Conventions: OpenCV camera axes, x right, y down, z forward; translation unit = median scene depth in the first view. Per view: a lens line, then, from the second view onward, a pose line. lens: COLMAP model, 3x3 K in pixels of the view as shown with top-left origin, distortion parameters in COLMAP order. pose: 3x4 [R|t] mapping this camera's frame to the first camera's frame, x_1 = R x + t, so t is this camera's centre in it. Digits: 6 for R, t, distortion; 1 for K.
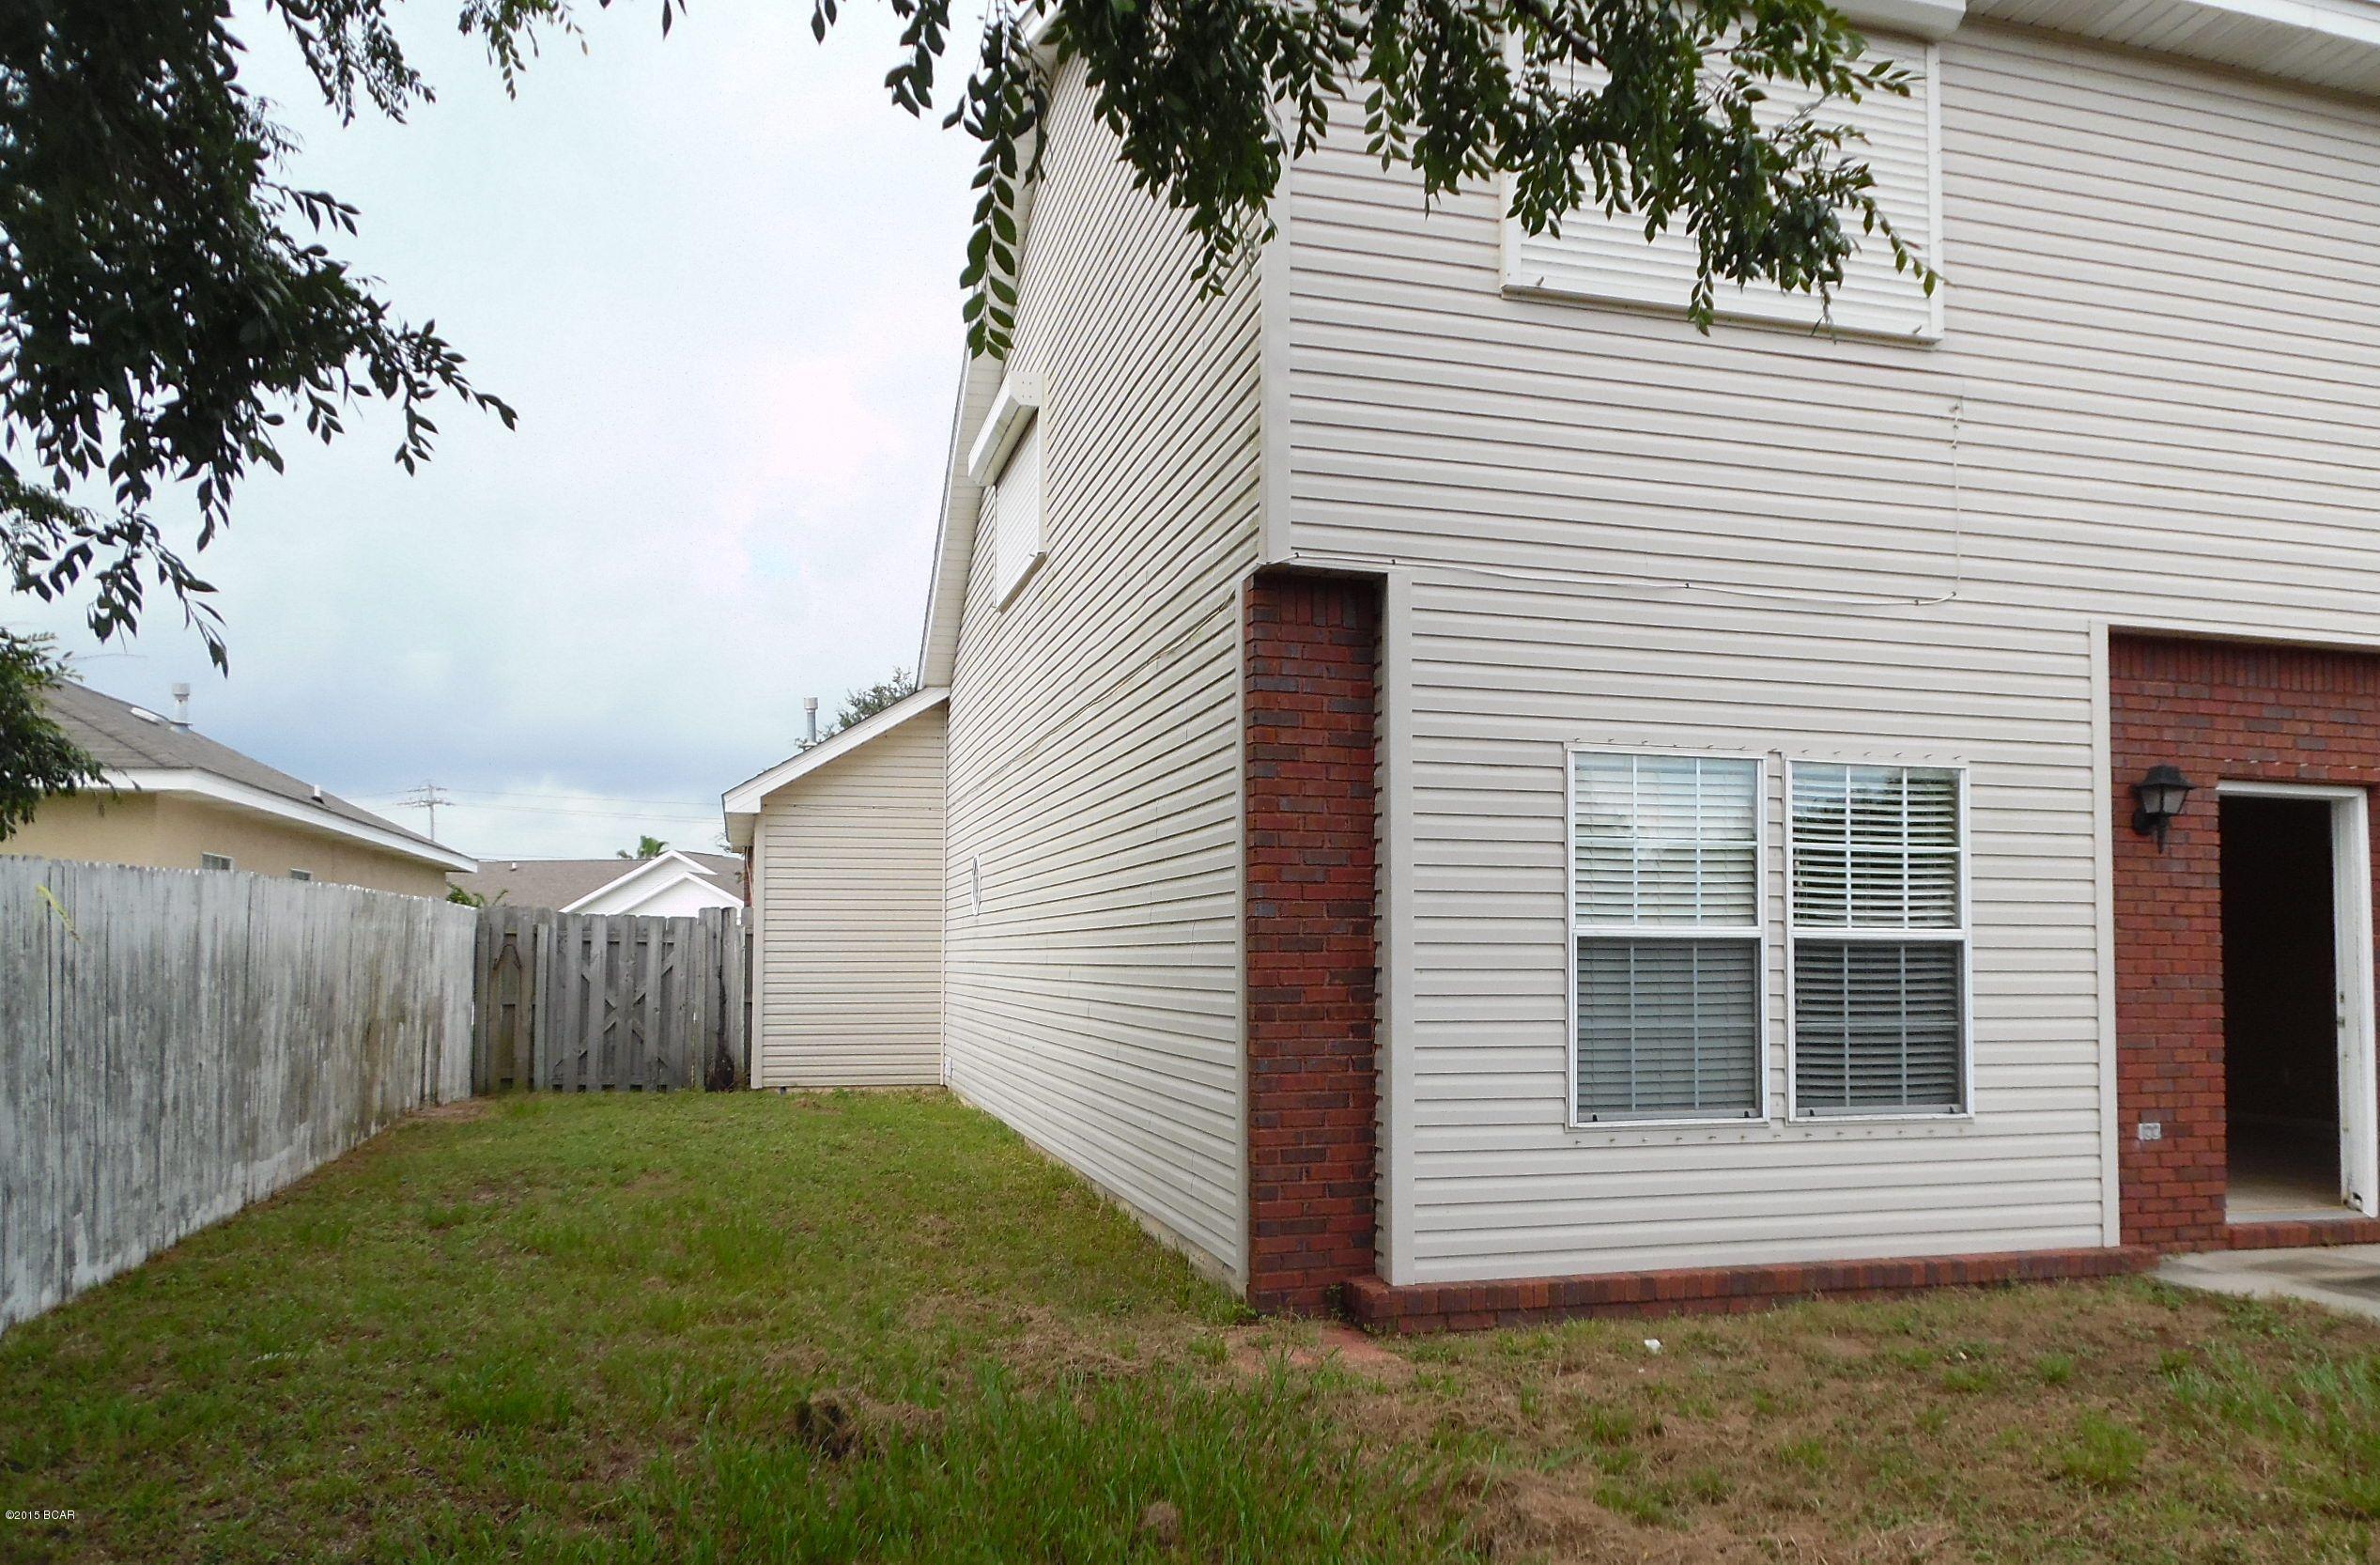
lens RADIAL K [[1681.9, 0, 1201.5], [0, 1681.9, 867.6], [0, 0, 1]] dist [-0.003726, 0.005974]
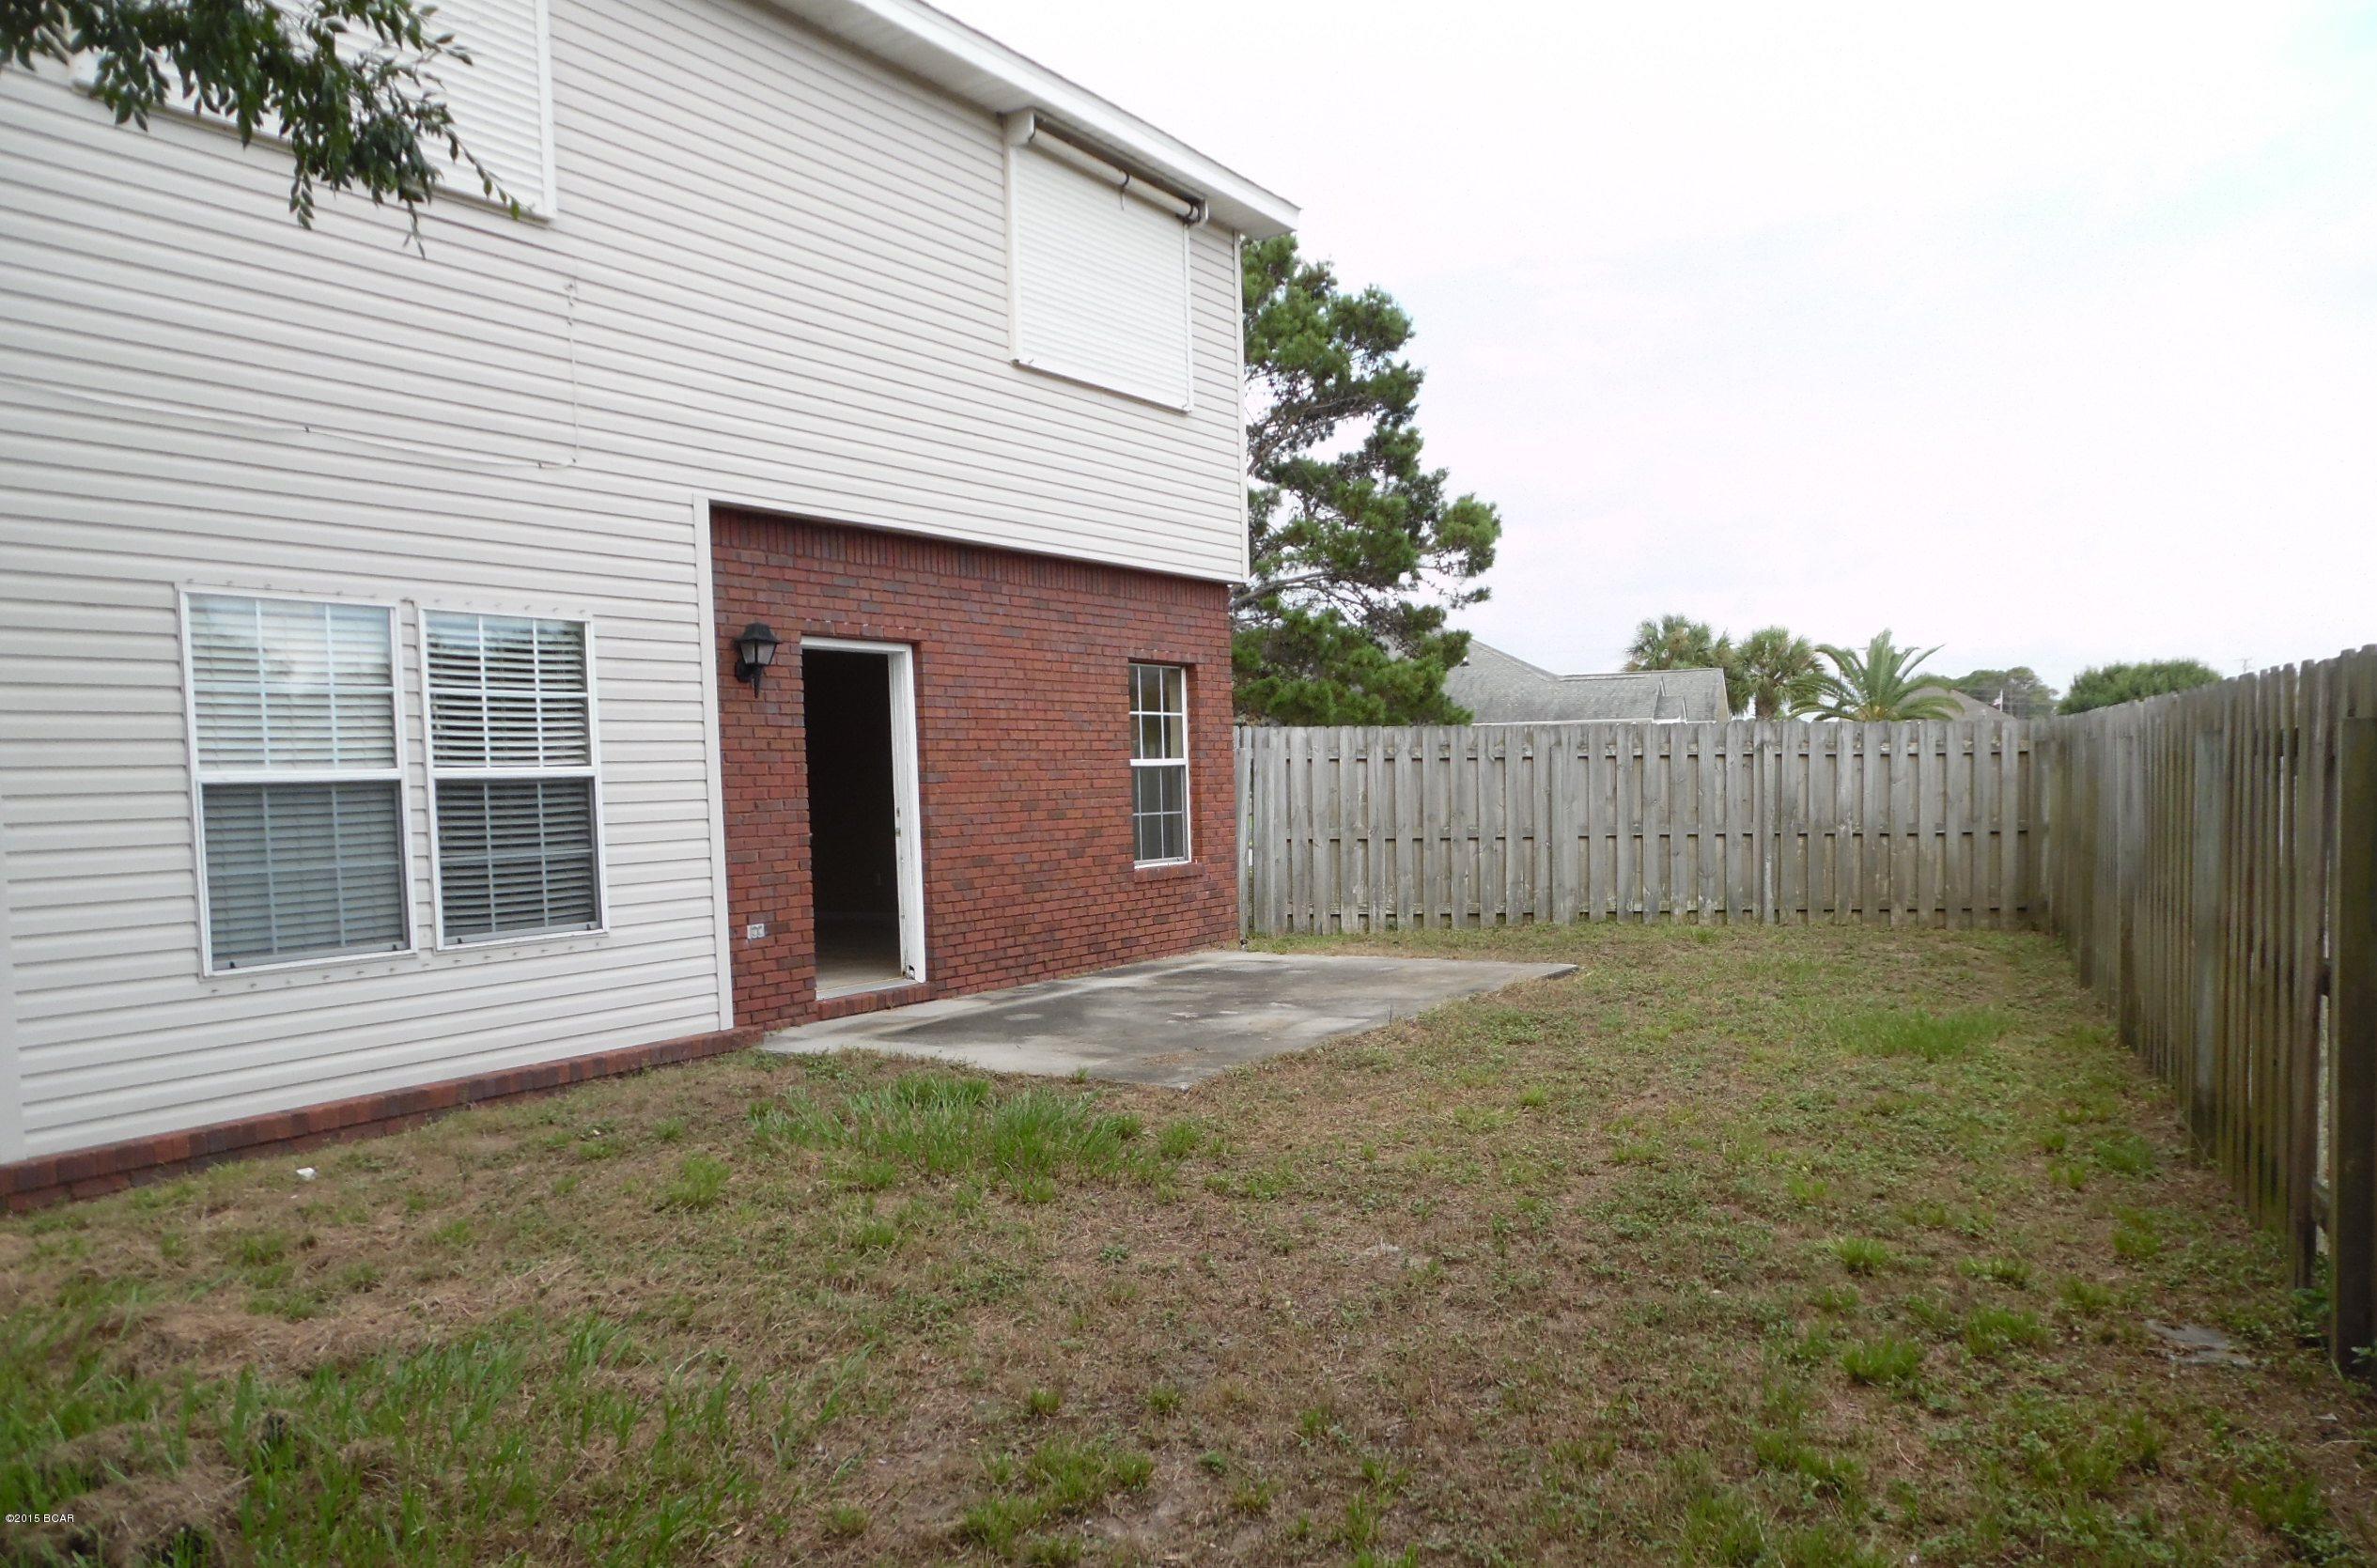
lens RADIAL K [[1679.6, 0, 1200.0], [0, 1679.6, 868.9], [0, 0, 1]] dist [-0.003726, 0.005974]
pose [[0.730483, -0.065638, 0.679770, -0.018810], [-0.001742, 0.995188, 0.097967, -0.005962], [-0.682929, -0.072748, 0.726853, -0.105006]]
